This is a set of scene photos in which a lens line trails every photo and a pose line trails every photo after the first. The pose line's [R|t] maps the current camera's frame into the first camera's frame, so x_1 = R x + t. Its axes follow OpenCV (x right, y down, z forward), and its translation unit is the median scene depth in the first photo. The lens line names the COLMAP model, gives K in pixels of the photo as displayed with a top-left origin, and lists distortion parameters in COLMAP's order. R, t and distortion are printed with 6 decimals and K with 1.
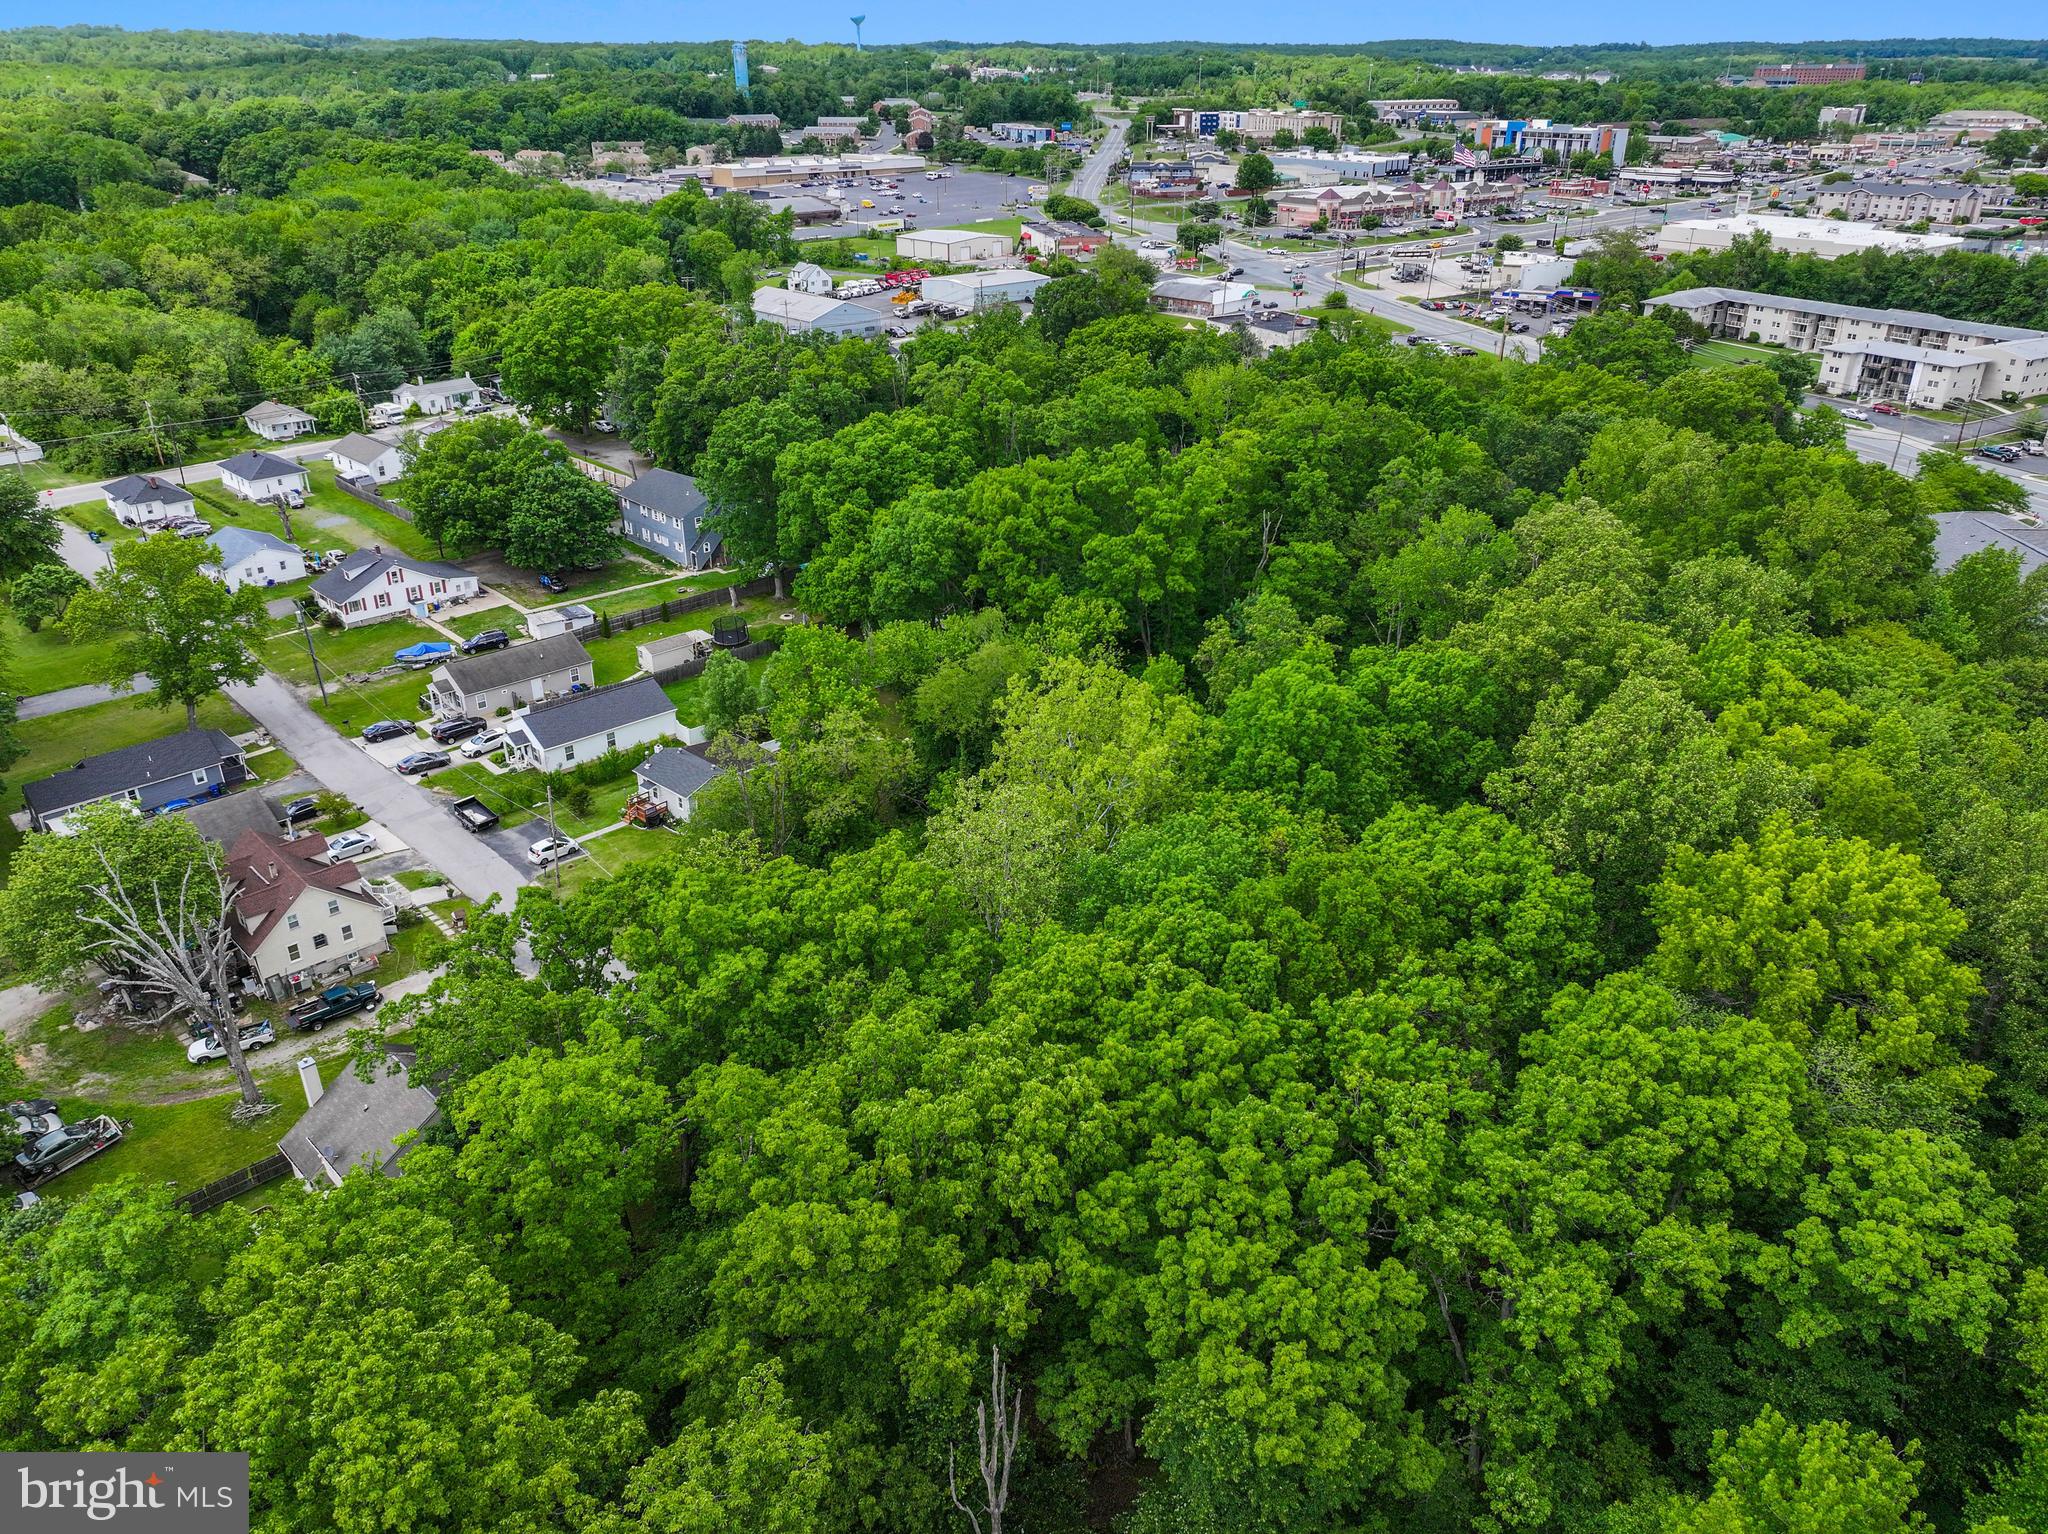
lens RADIAL K [[1442.6, 0, 1014.5], [0, 1442.6, 757.9], [0, 0, 1]] dist [-0.008516, 0.027096]
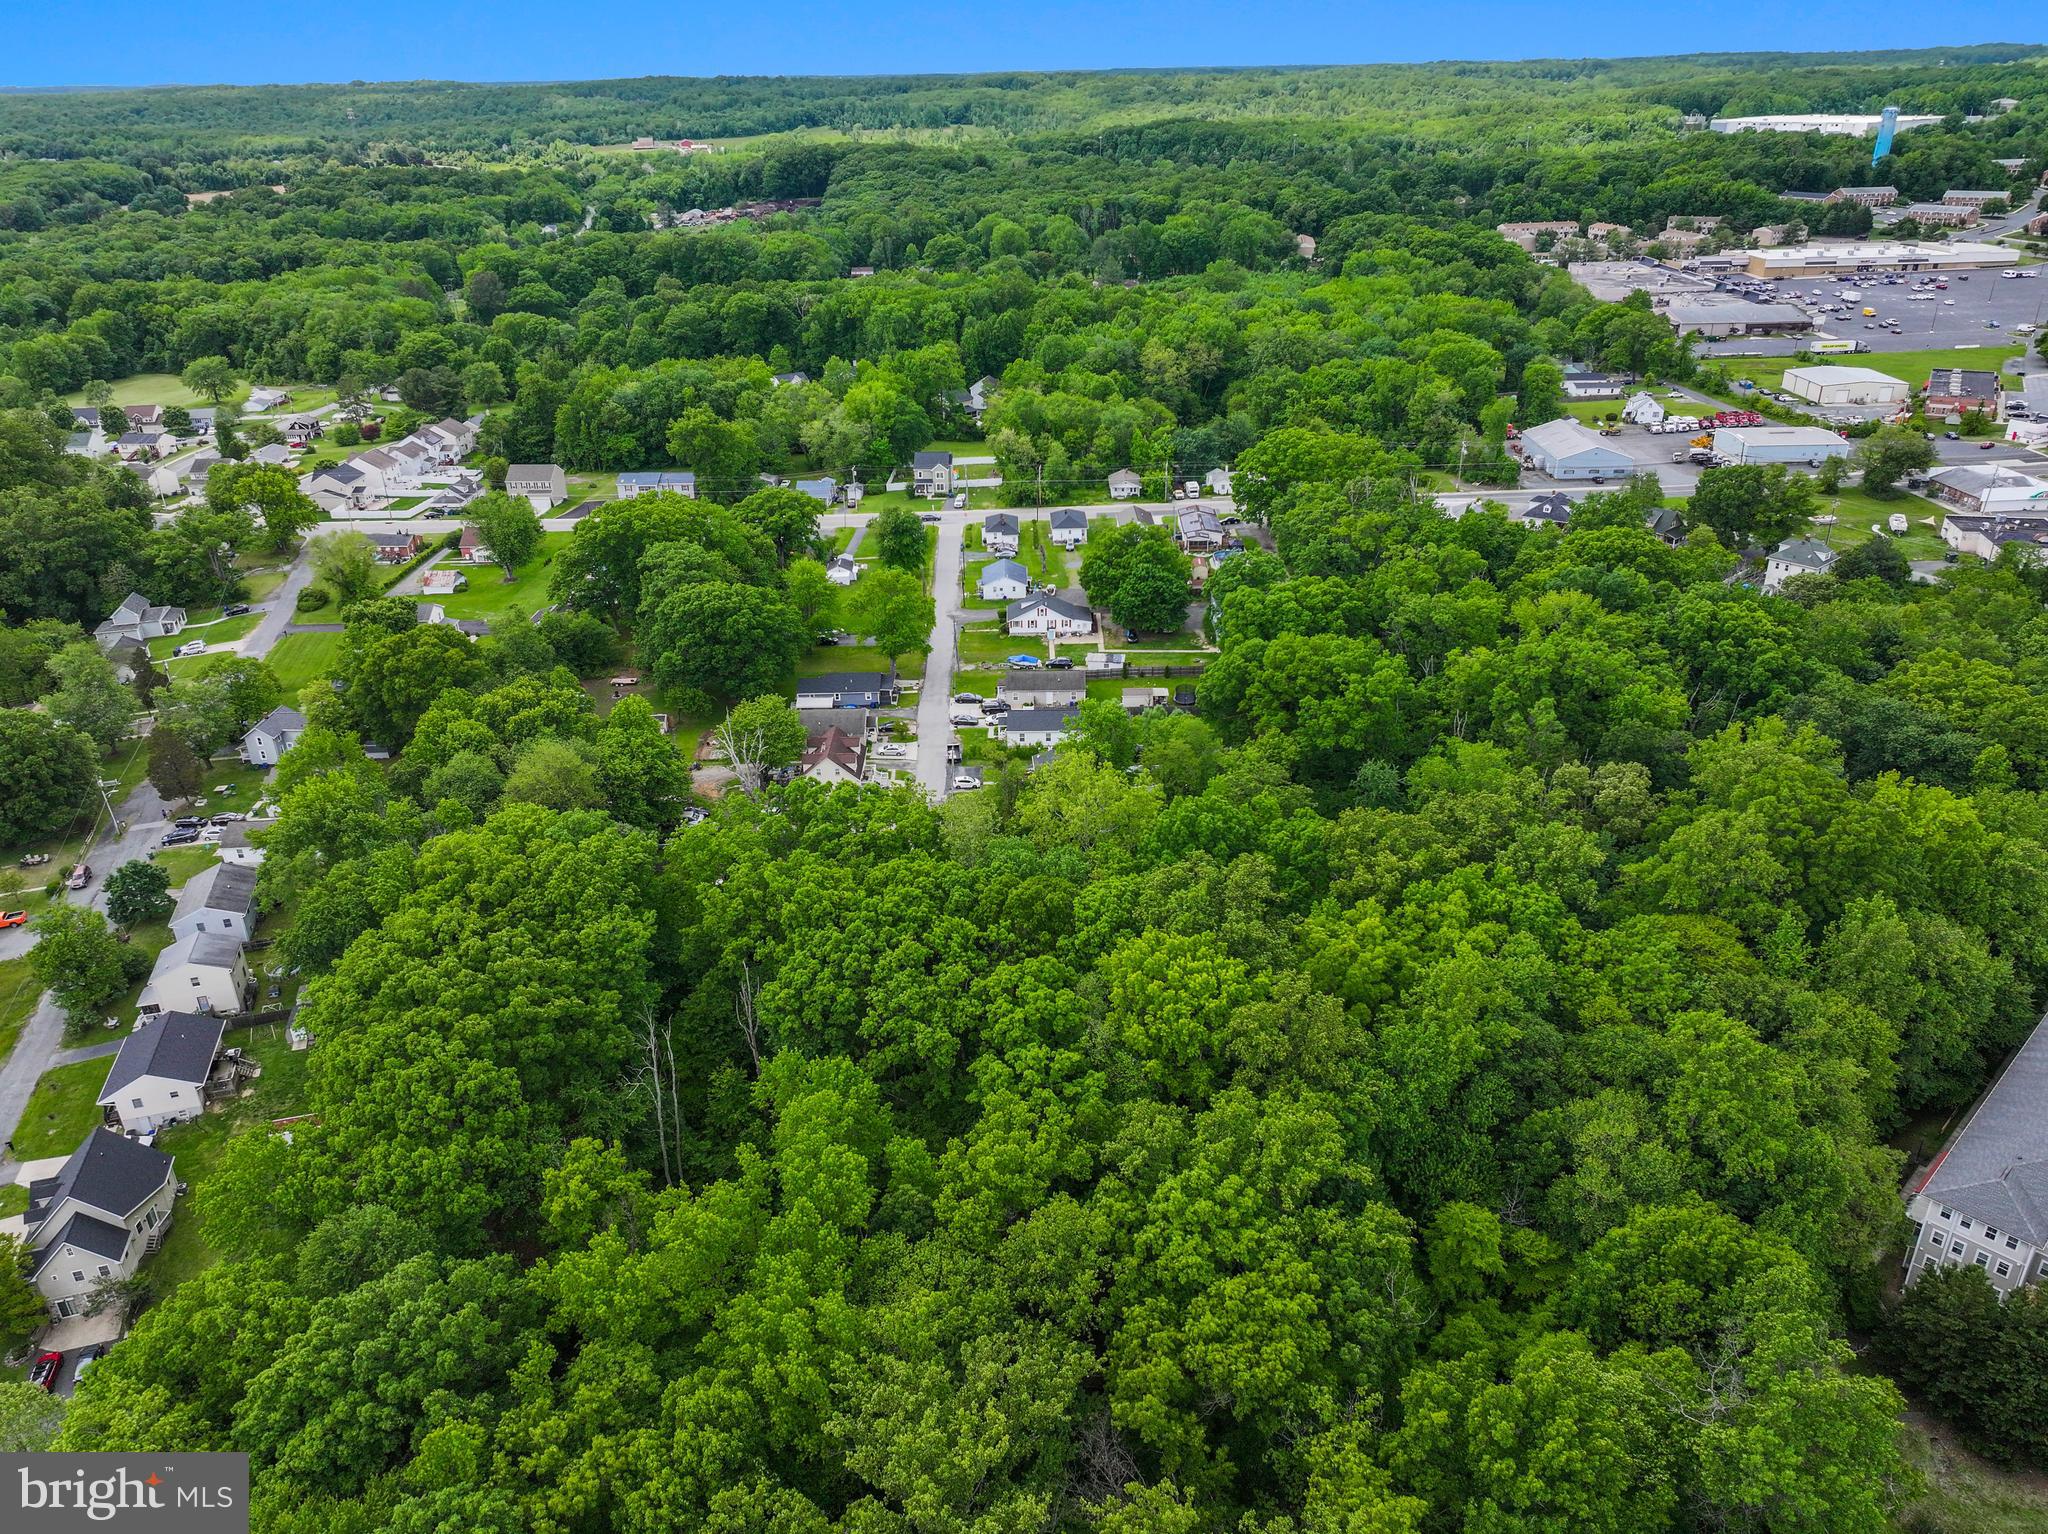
lens RADIAL K [[1442.6, 0, 1014.5], [0, 1442.6, 757.9], [0, 0, 1]] dist [-0.008516, 0.027096]
pose [[0.720627, 0.278585, -0.634891, 0.377539], [-0.279906, 0.954679, 0.101201, -0.072565], [0.634310, 0.104782, 0.765945, -0.159492]]
